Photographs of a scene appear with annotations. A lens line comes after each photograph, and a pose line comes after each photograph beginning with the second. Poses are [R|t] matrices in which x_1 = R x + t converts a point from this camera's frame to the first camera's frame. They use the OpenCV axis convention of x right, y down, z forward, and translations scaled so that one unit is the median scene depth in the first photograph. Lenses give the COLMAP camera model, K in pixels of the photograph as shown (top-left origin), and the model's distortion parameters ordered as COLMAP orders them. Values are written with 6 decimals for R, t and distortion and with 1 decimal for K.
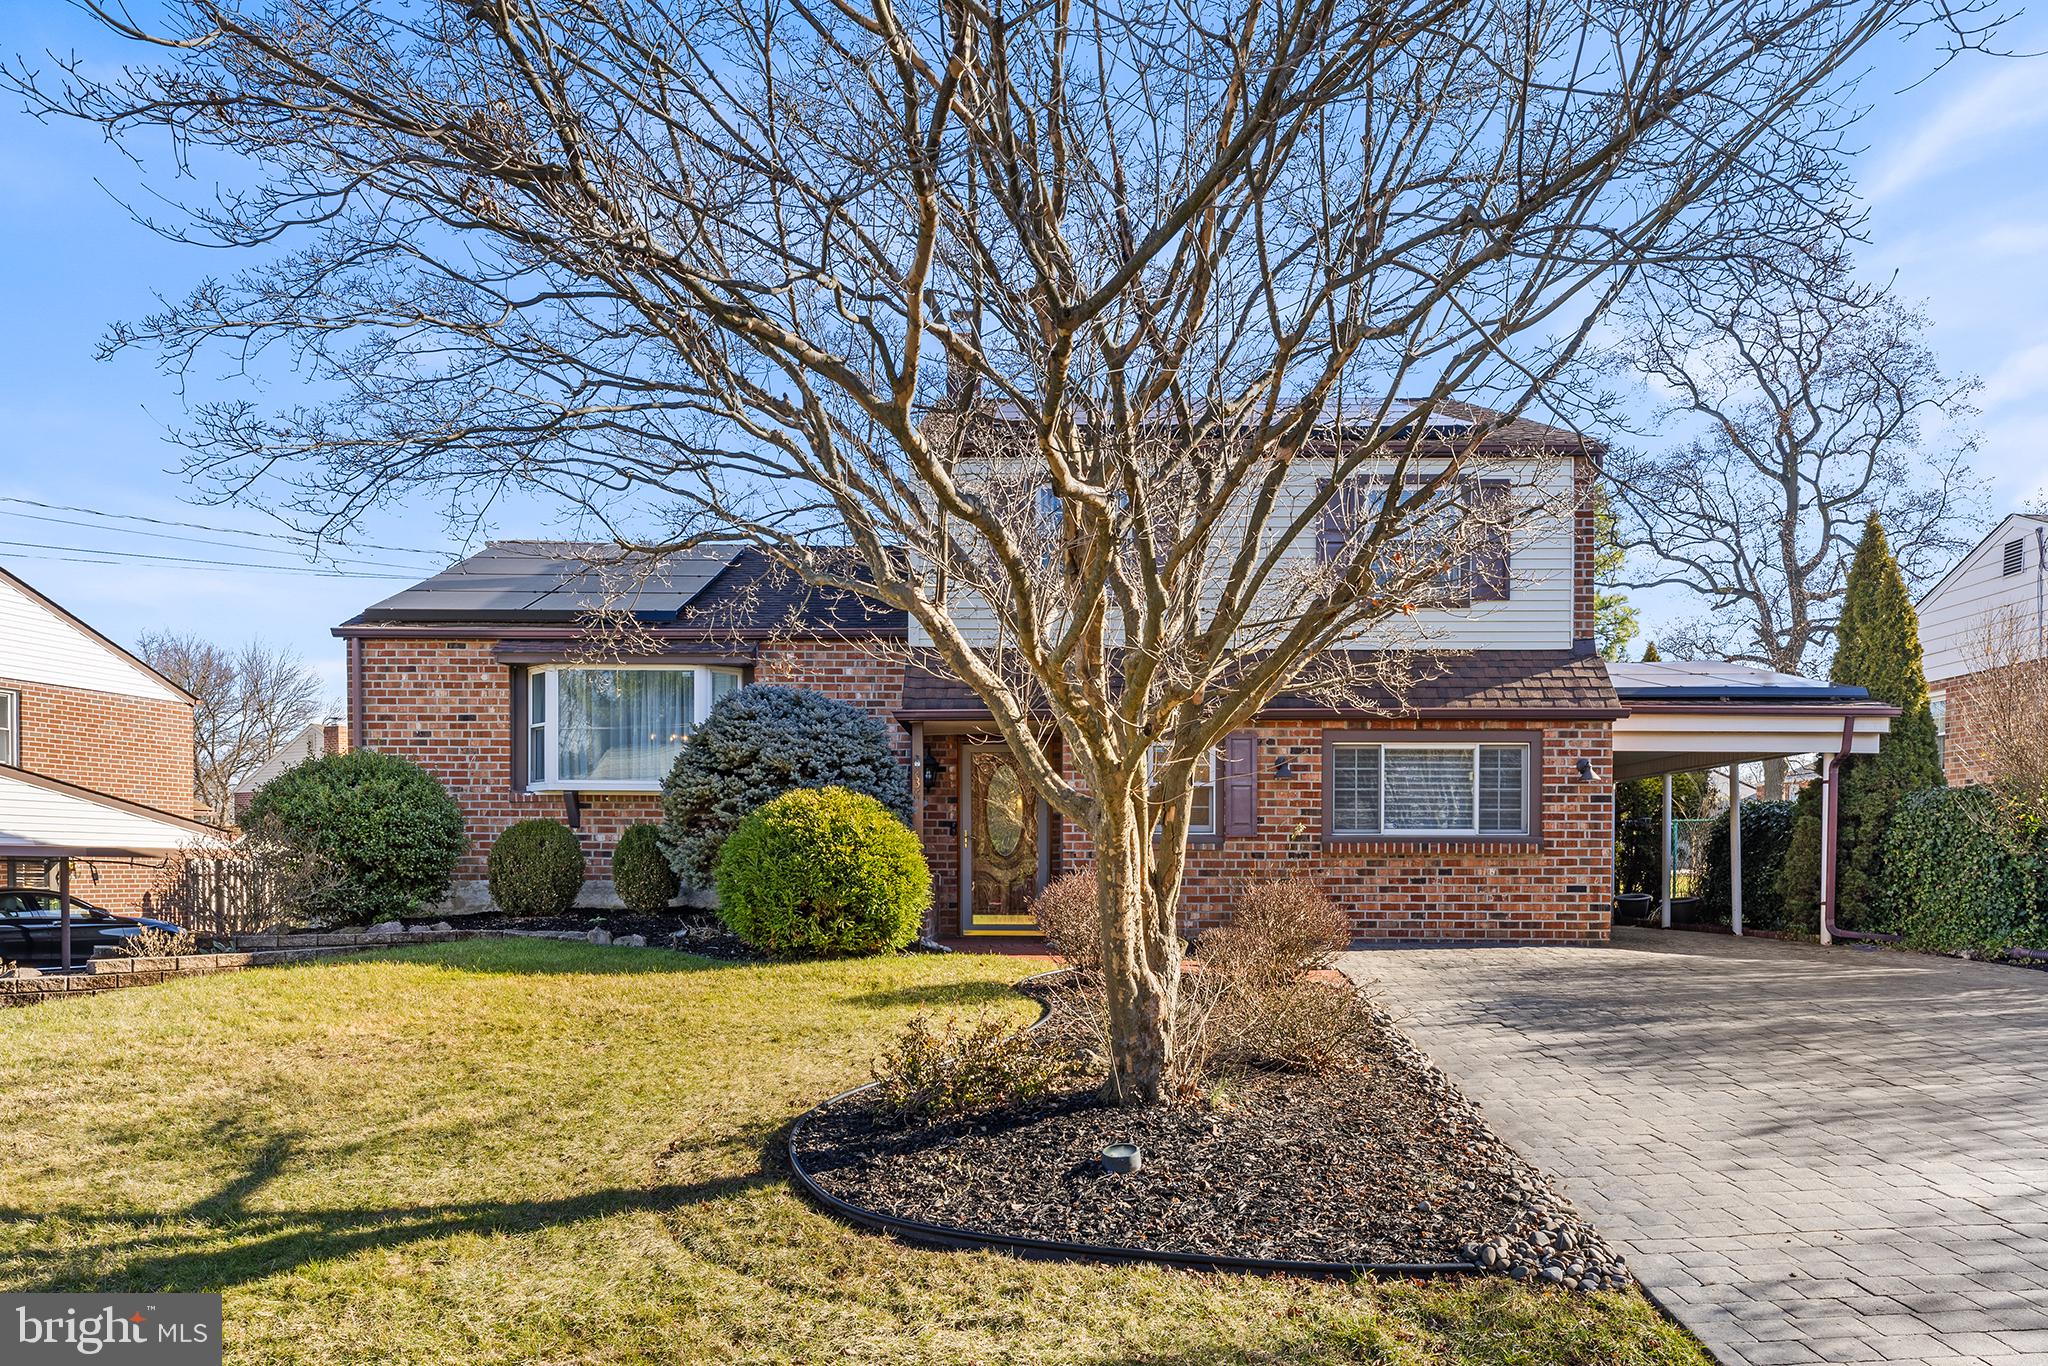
lens RADIAL K [[1309.2, 0, 1027.3], [0, 1309.2, 675.8], [0, 0, 1]] dist [0.006864, 0.001605]
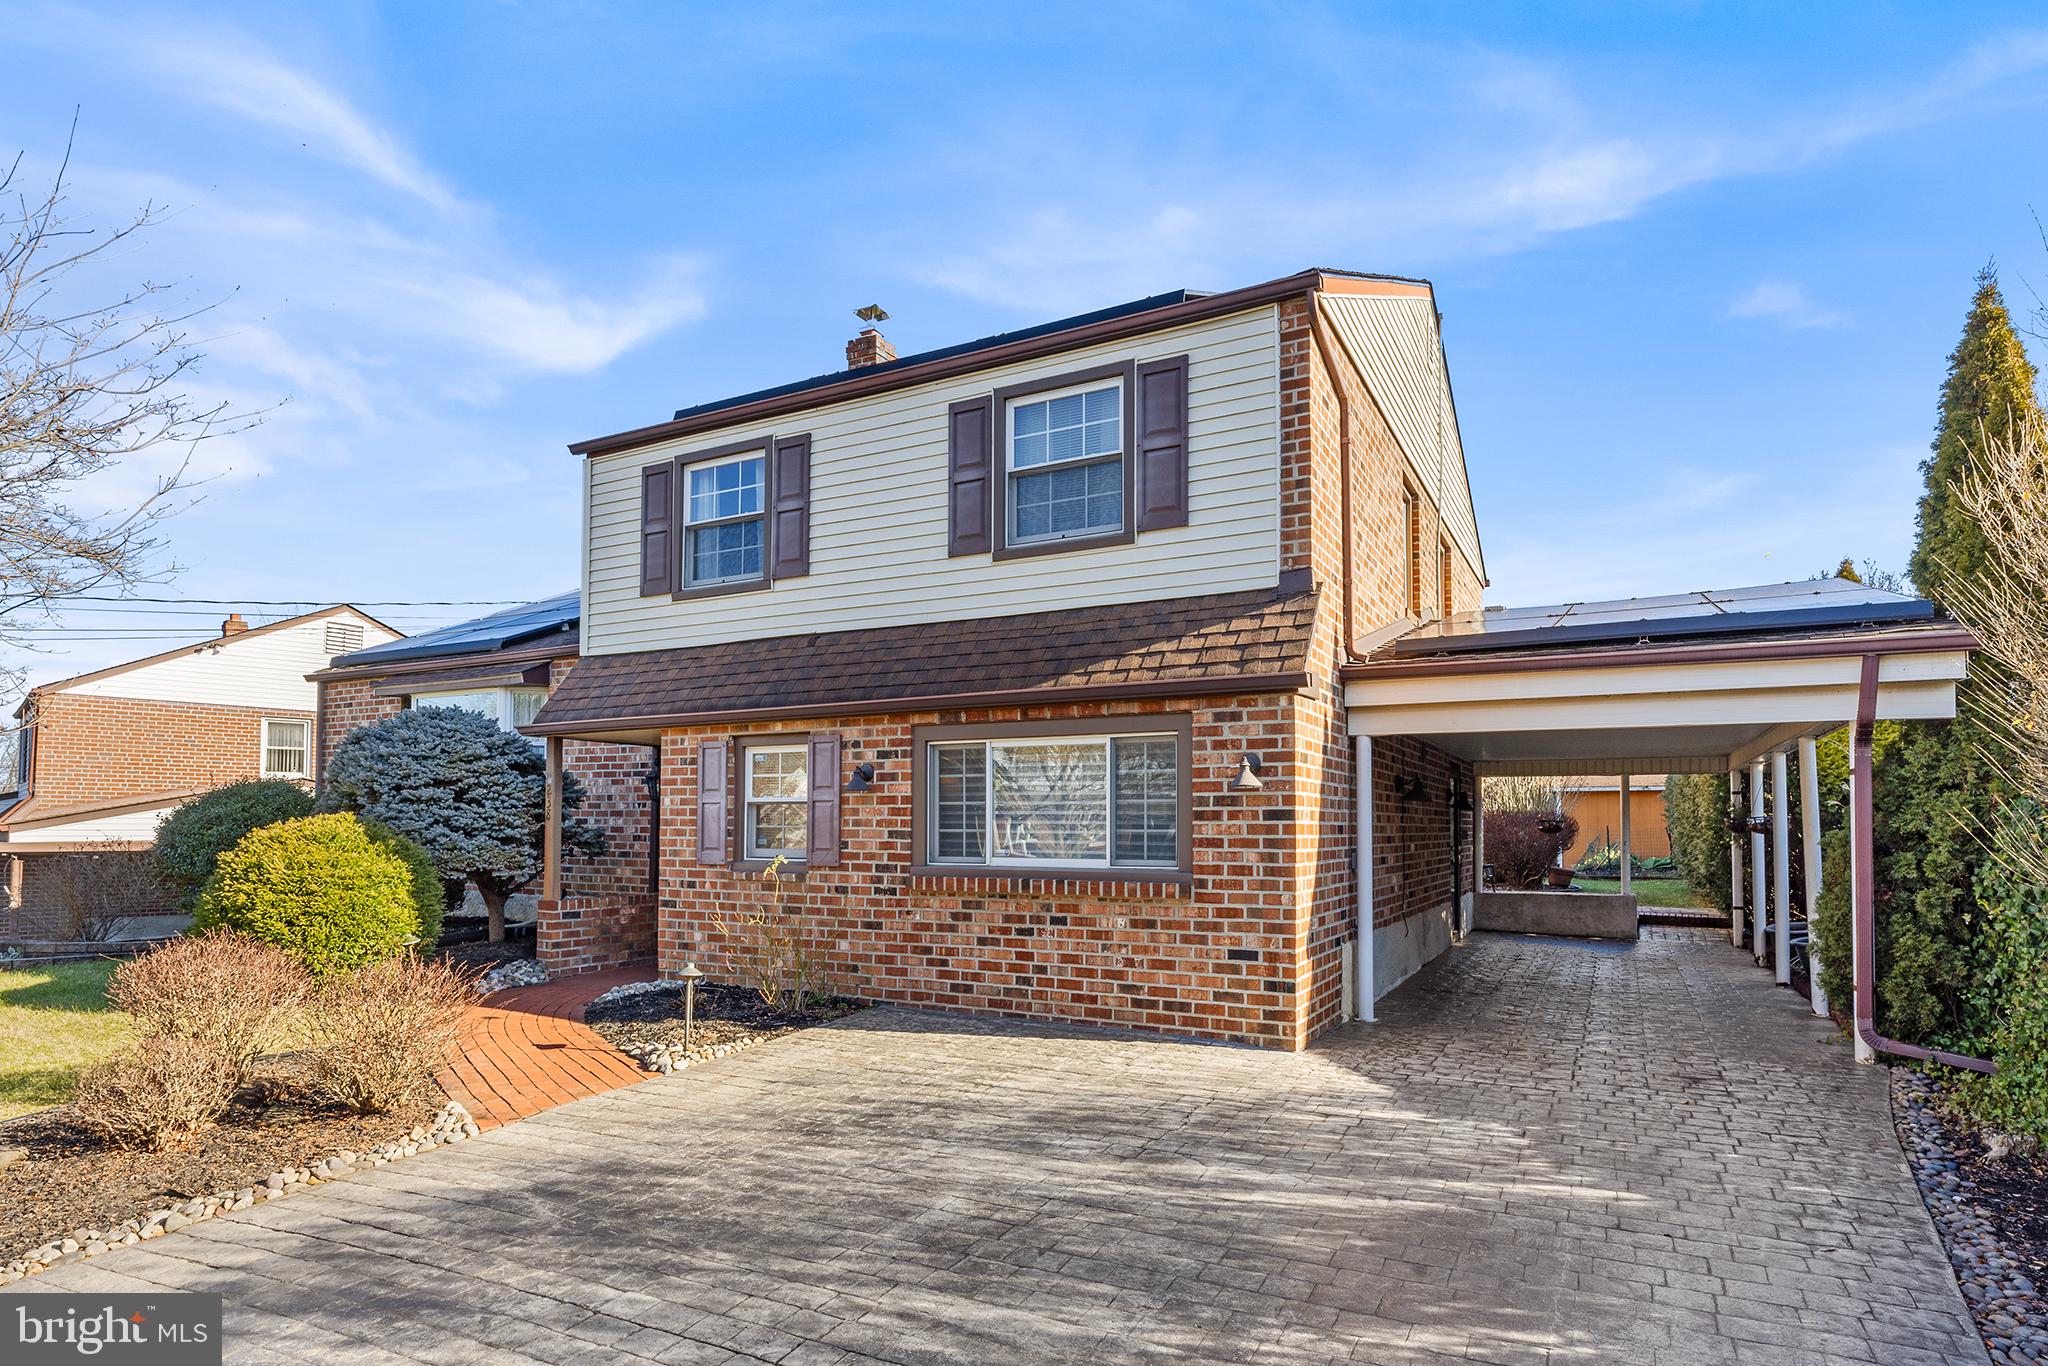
lens RADIAL K [[1081.4, 0, 993.6], [0, 1081.4, 651.8], [0, 0, 1]] dist [-0.002909, 0.000228]
pose [[0.879630, -0.075884, -0.469567, 0.566897], [0.065912, 0.997114, -0.037666, 0.024981], [0.471071, 0.002182, 0.882093, 0.466045]]
